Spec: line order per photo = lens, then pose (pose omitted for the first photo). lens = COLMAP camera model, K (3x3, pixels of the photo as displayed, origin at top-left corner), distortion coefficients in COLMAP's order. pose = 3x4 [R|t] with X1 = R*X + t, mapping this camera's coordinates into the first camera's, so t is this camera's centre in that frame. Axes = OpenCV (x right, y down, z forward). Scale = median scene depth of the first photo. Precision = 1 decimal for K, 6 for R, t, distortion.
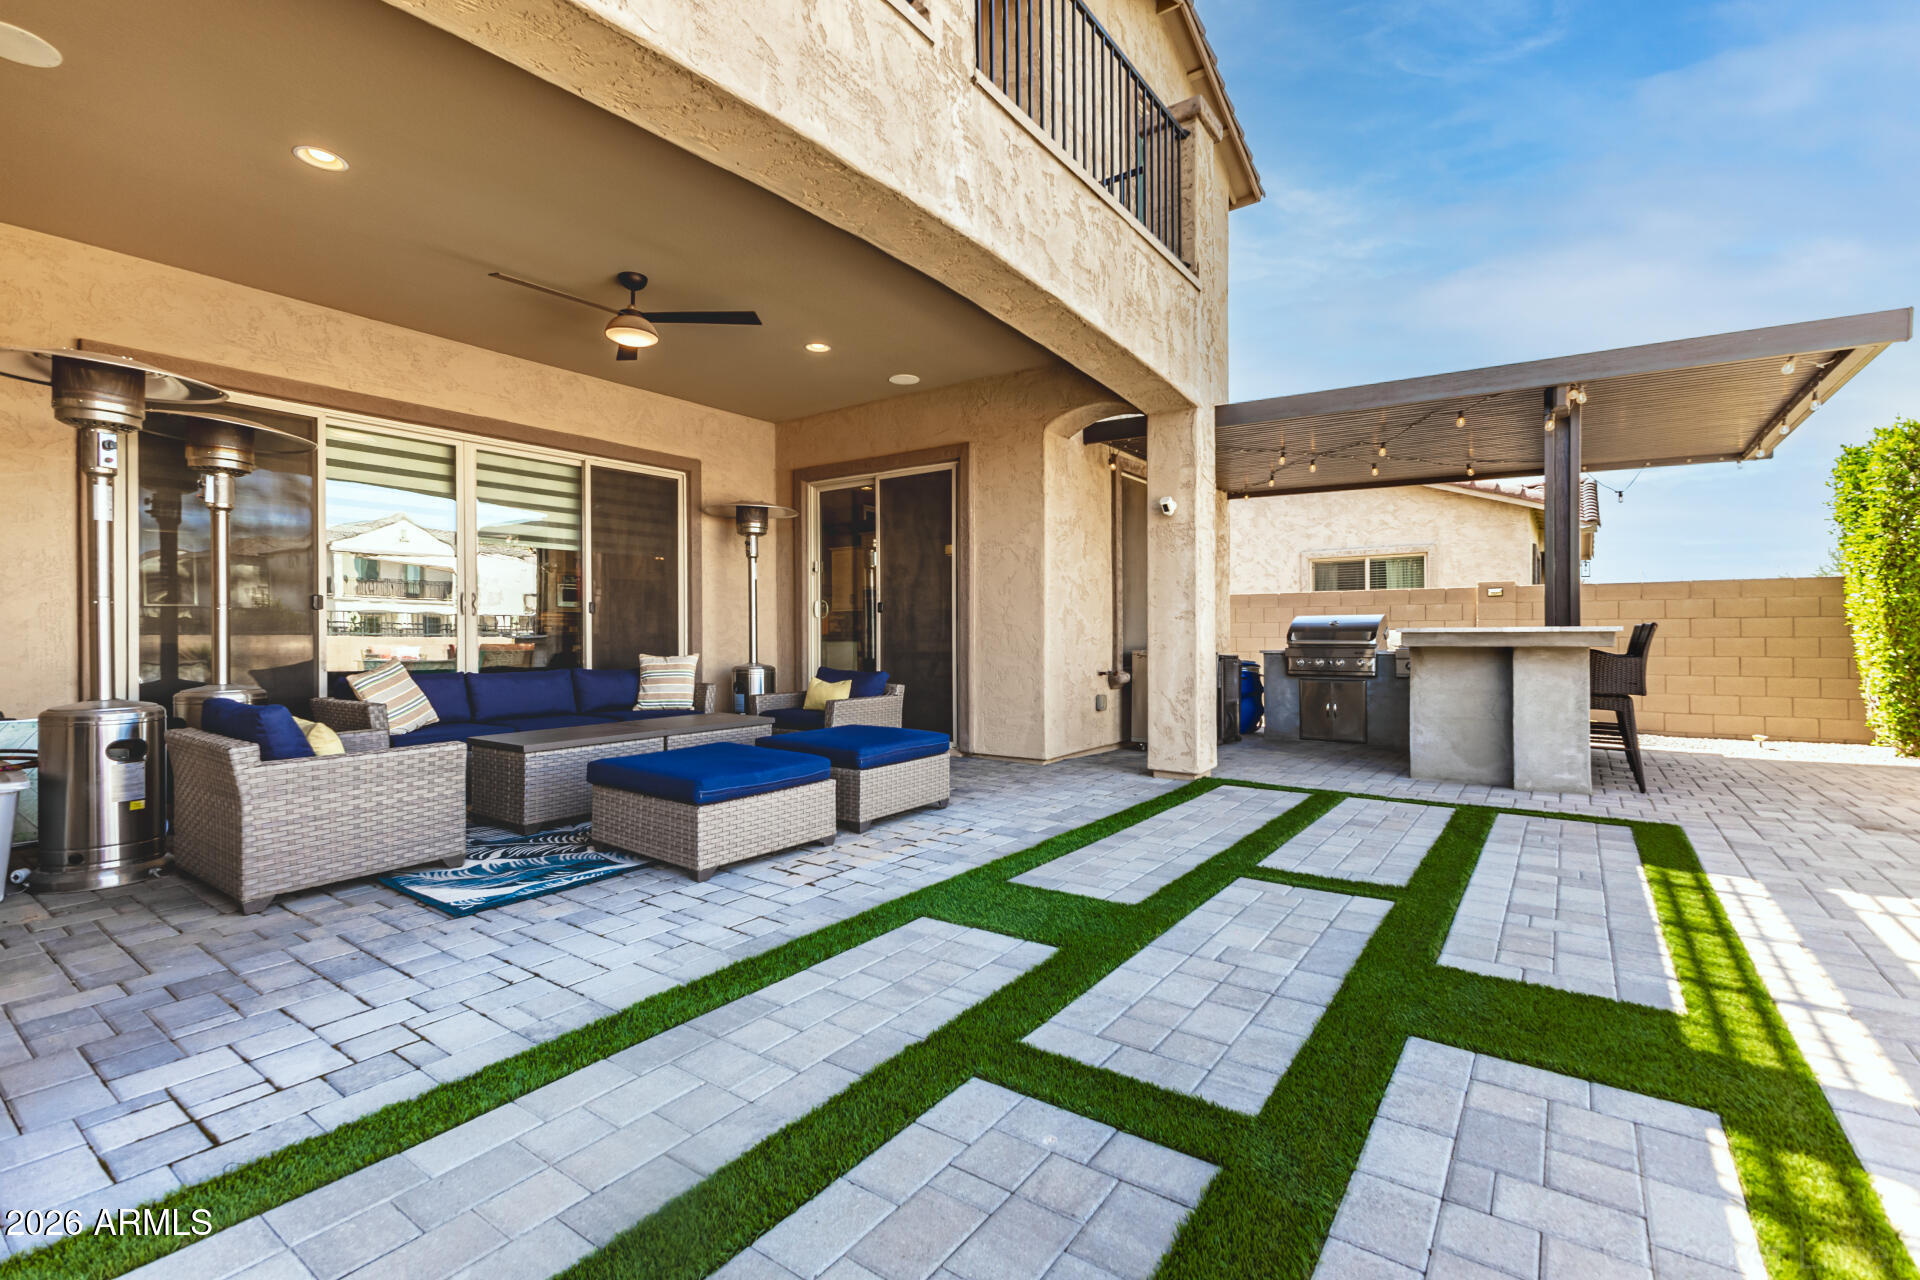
lens RADIAL K [[834.9, 0, 968.4], [0, 834.9, 631.2], [0, 0, 1]] dist [0.000935, -0.000088]
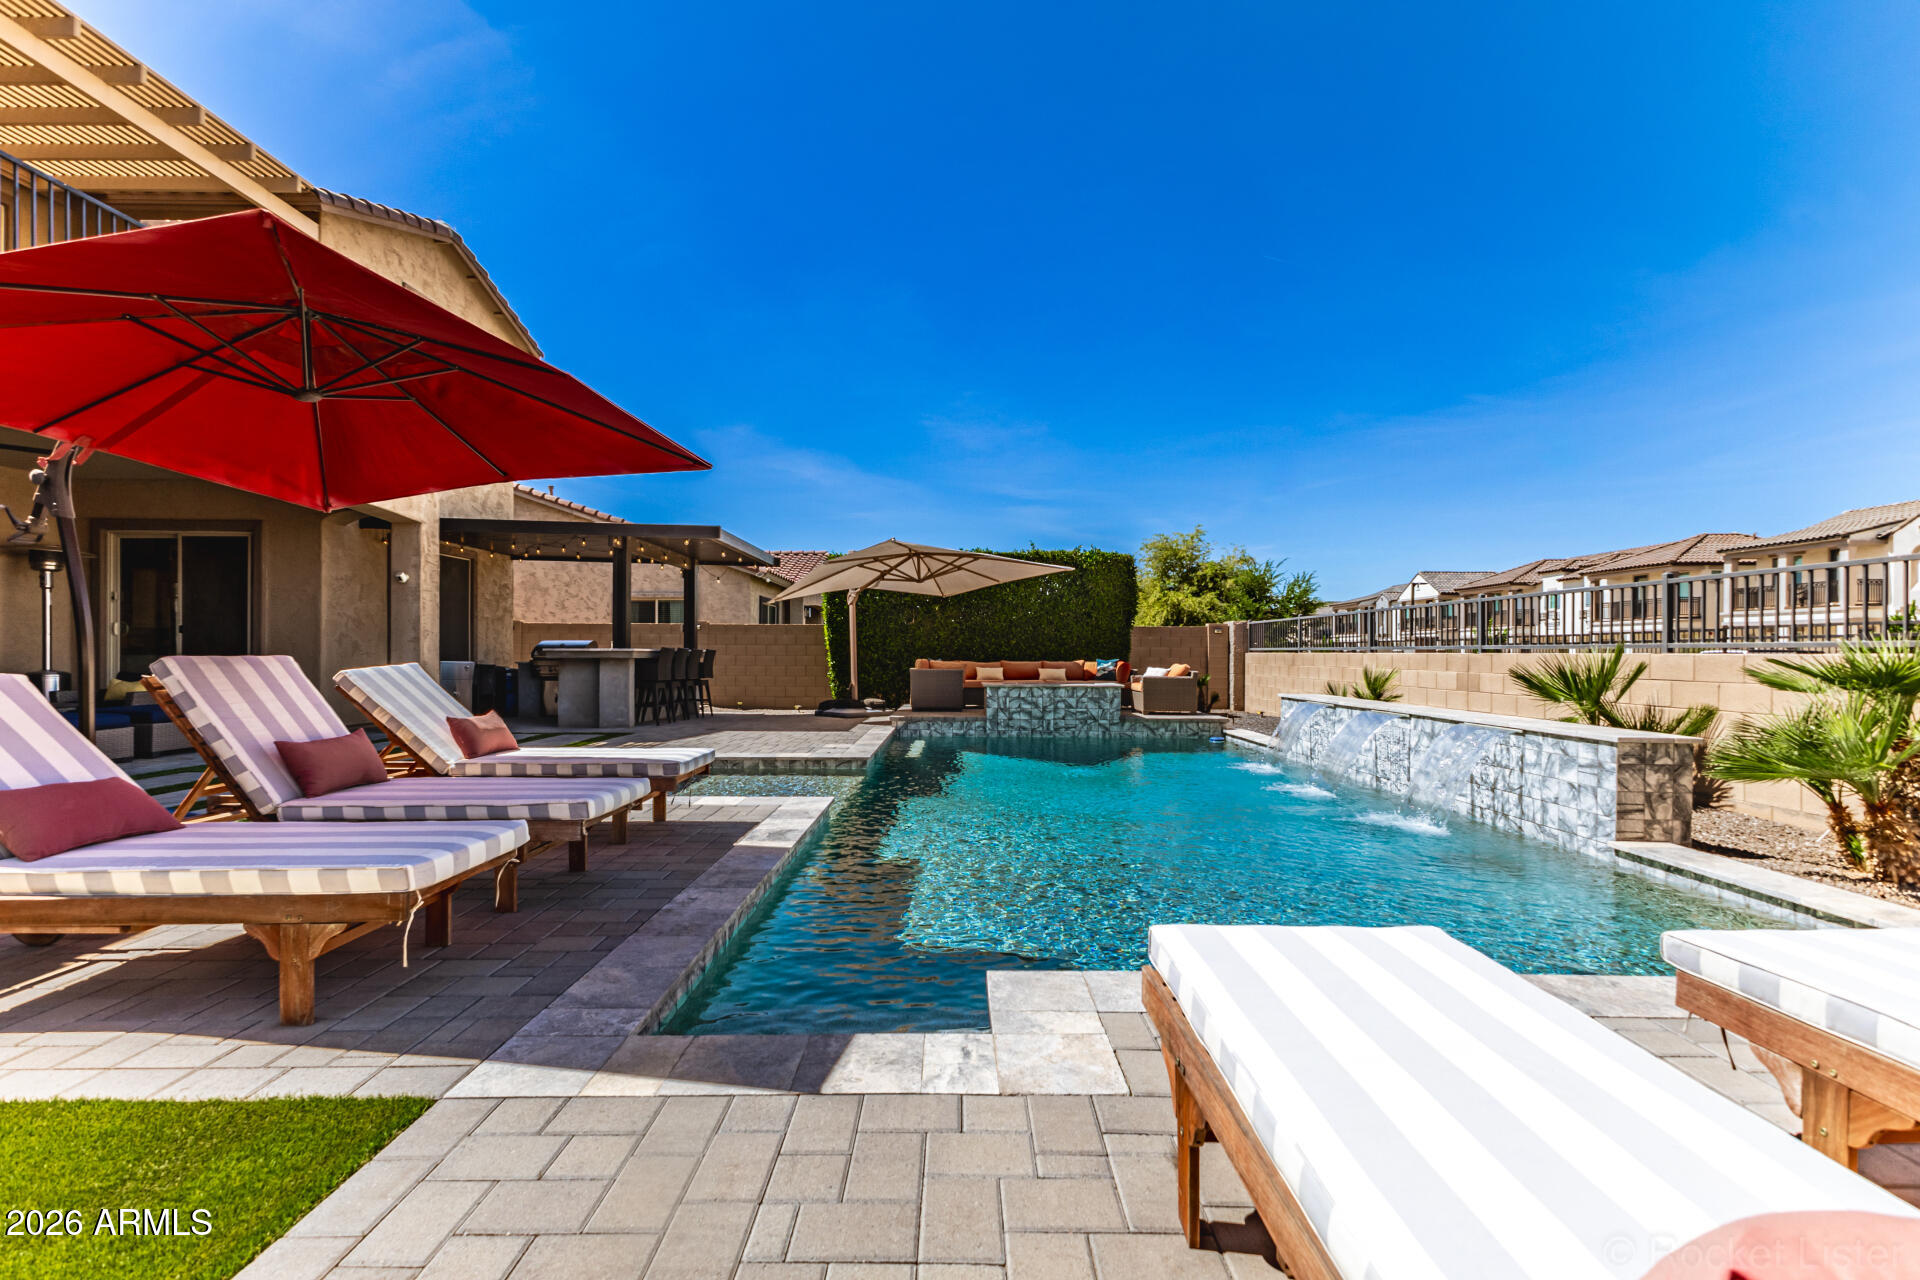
lens RADIAL K [[824.4, 0, 955.1], [0, 824.4, 652.2], [0, 0, 1]] dist [0.006417, -0.000371]
pose [[0.813319, 0.009243, 0.581744, 0.142224], [-0.010555, 0.999944, -0.001132, -0.002225], [-0.581722, -0.005219, 0.813371, -0.885078]]
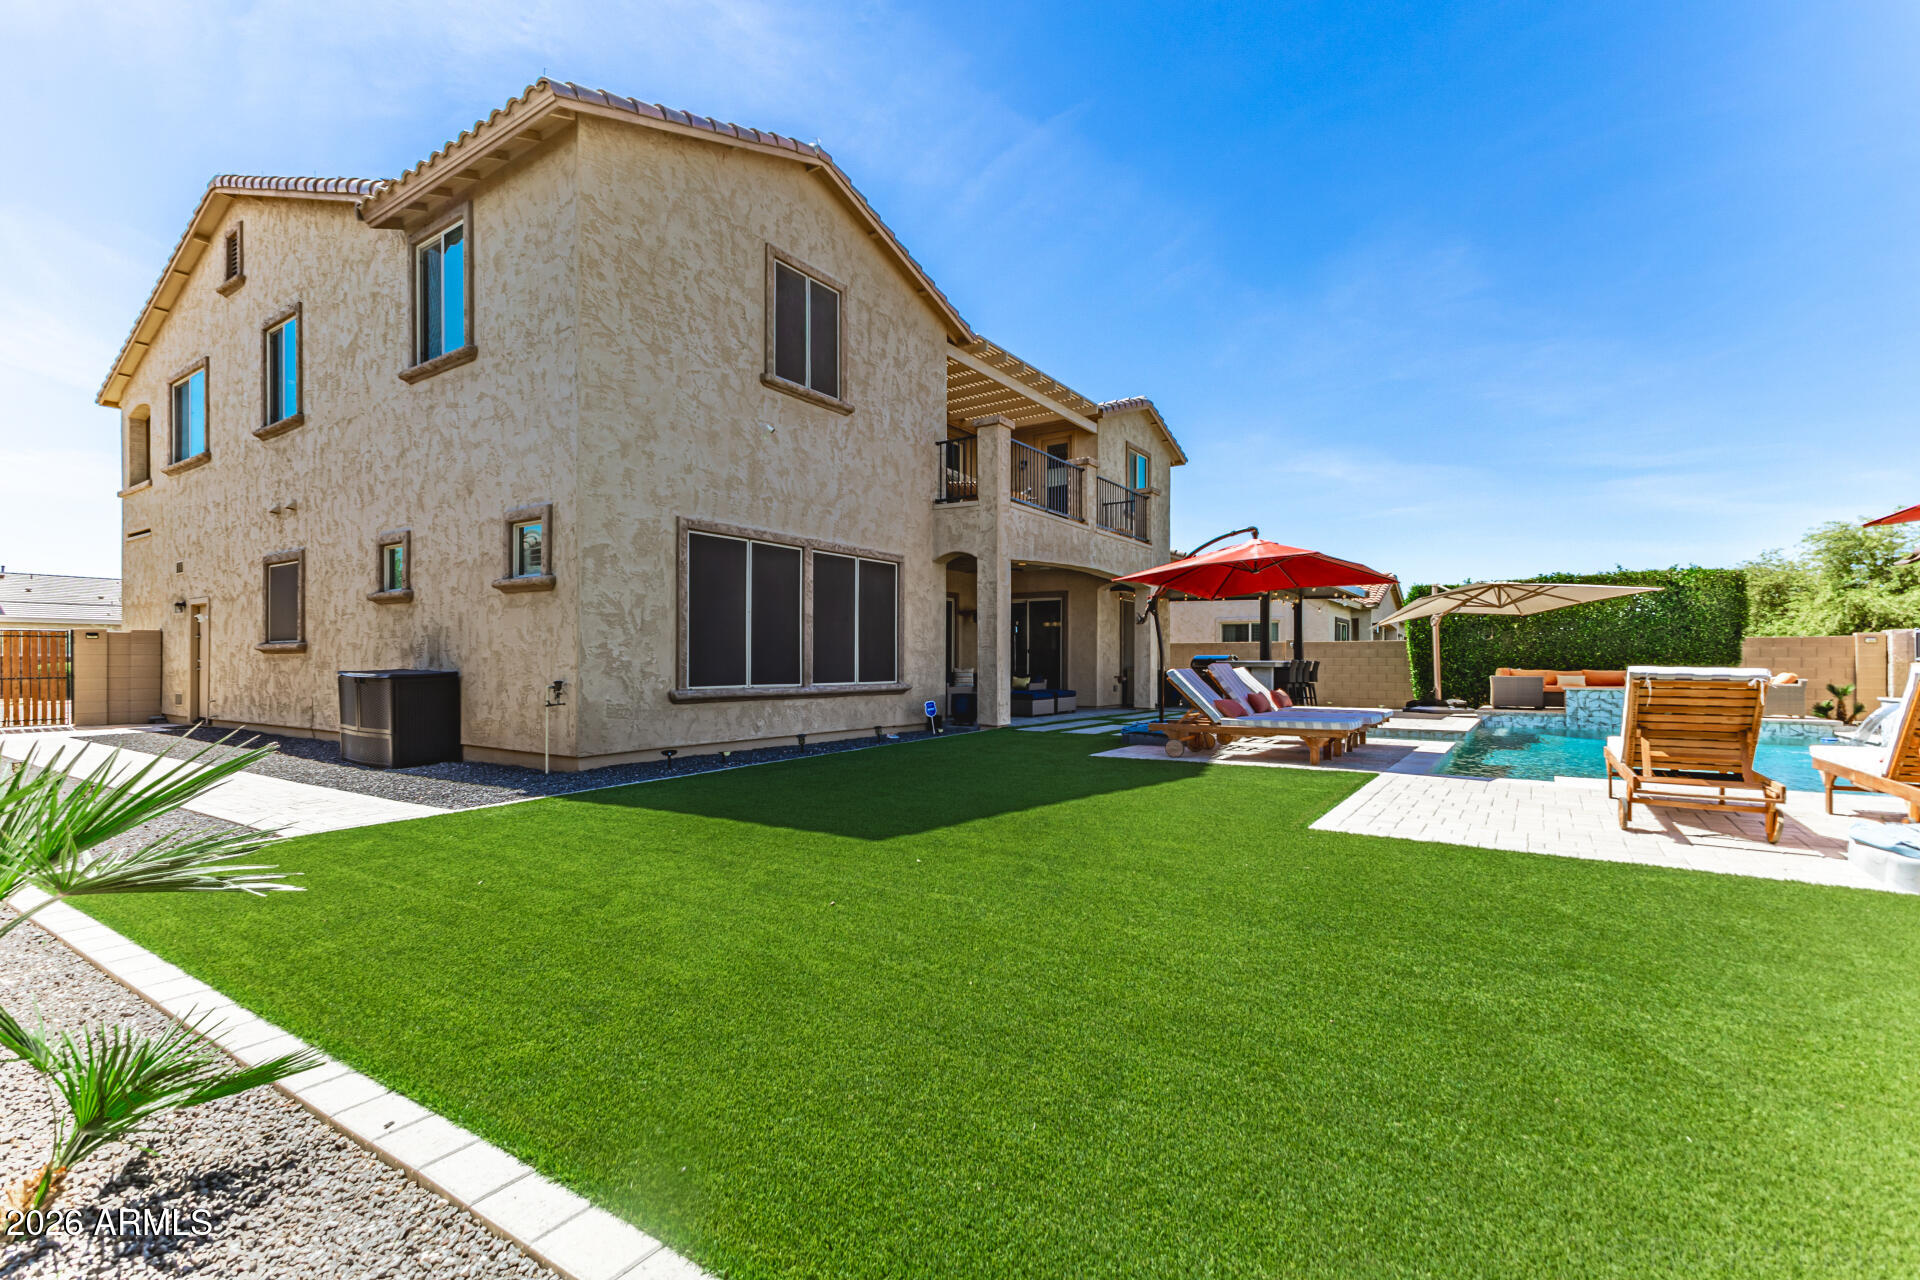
lens RADIAL K [[824.4, 0, 955.1], [0, 824.4, 652.2], [0, 0, 1]] dist [0.006417, -0.000371]
pose [[0.999899, 0.008579, 0.011343, -0.379001], [-0.008464, 0.999913, -0.010142, 0.003296], [-0.011429, 0.010044, 0.999884, -1.604496]]
